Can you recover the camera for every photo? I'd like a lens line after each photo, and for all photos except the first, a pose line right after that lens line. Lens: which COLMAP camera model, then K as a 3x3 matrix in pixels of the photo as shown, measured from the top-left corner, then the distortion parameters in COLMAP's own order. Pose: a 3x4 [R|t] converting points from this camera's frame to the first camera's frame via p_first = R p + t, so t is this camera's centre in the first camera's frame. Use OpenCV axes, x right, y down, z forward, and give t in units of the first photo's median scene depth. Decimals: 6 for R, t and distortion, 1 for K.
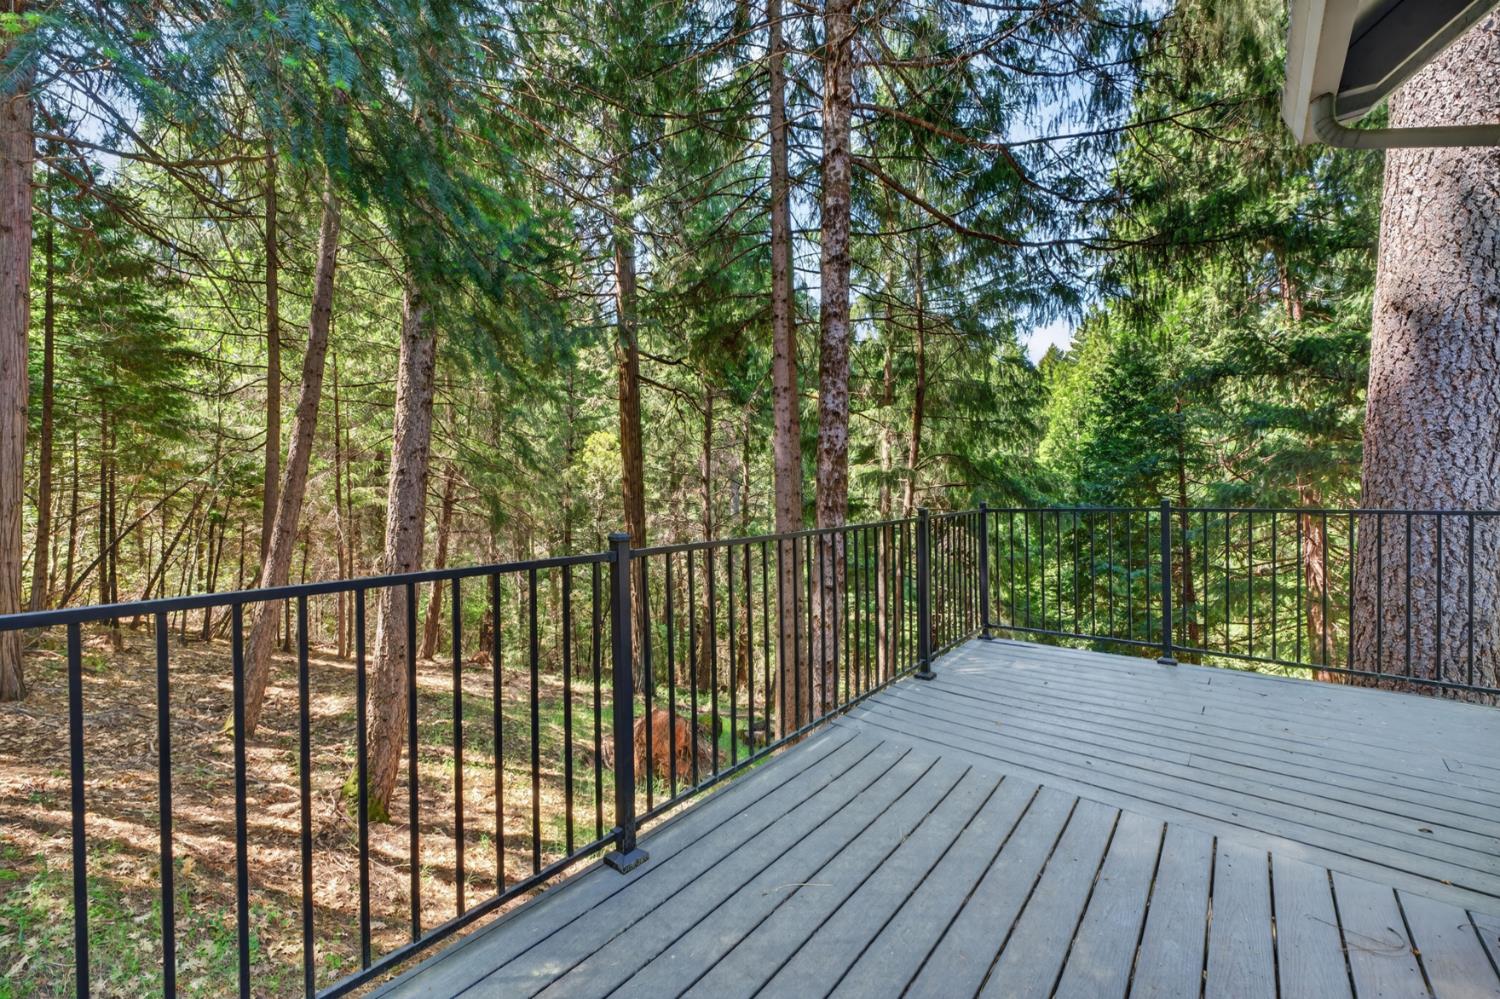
lens RADIAL K [[616.3, 0, 739.5], [0, 616.3, 493.3], [0, 0, 1]] dist [-0.007963, 0.006433]
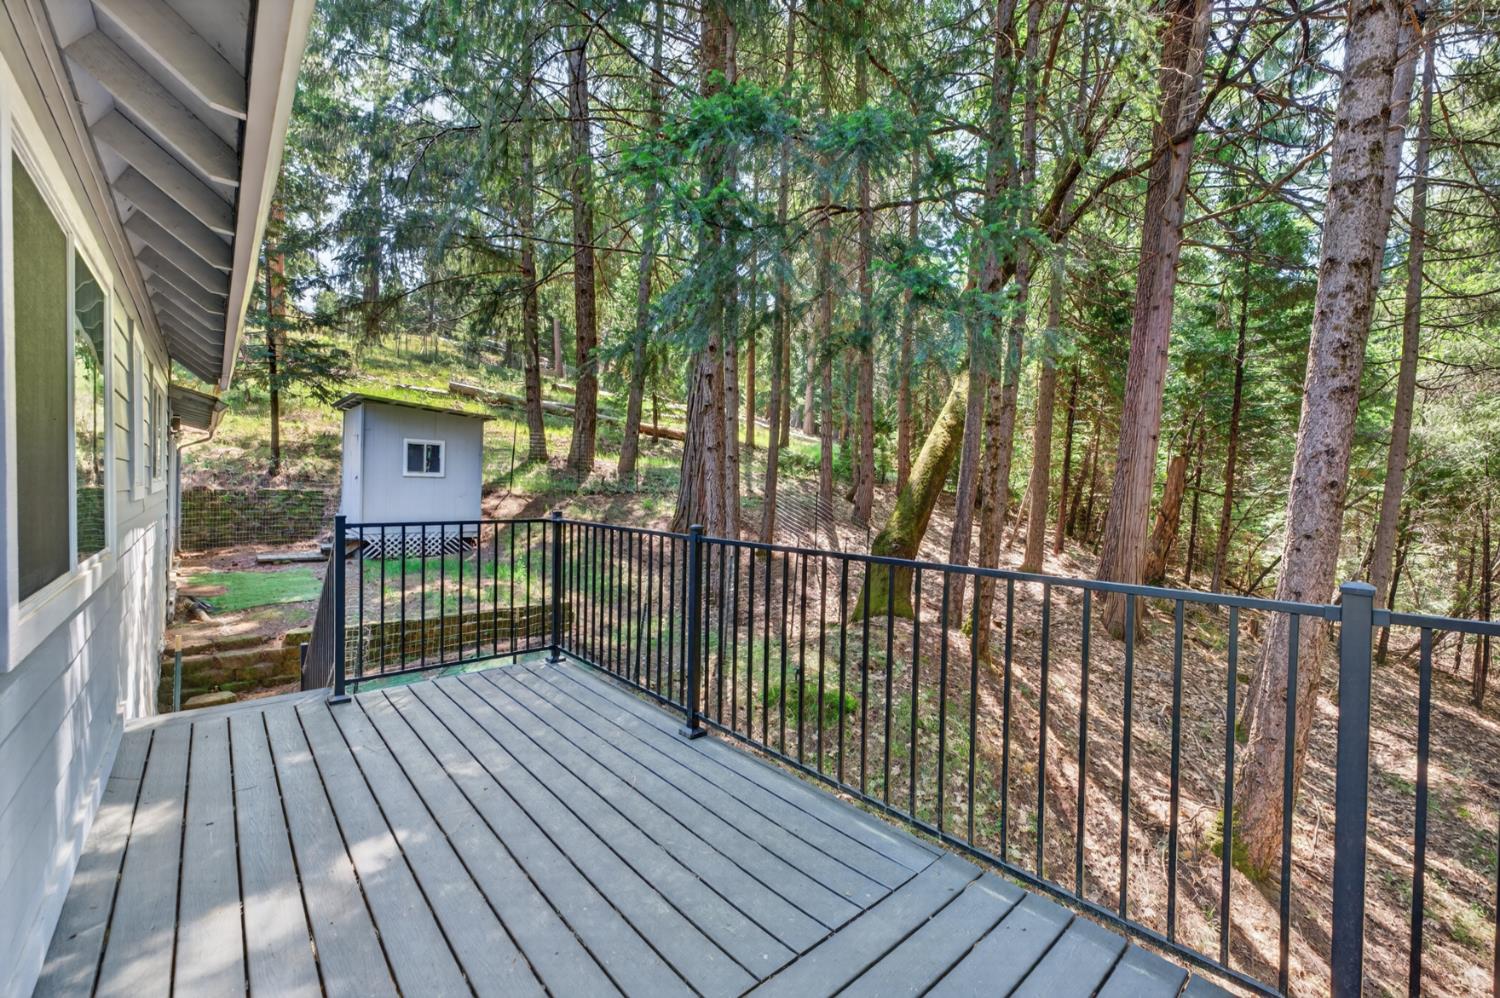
lens RADIAL K [[616.3, 0, 744.8], [0, 616.3, 491.9], [0, 0, 1]] dist [-0.007963, 0.006433]
pose [[-0.169092, 0.011801, -0.985530, 1.026063], [-0.030055, 0.999402, 0.017123, -0.027307], [0.985142, 0.032516, -0.168636, 1.079505]]
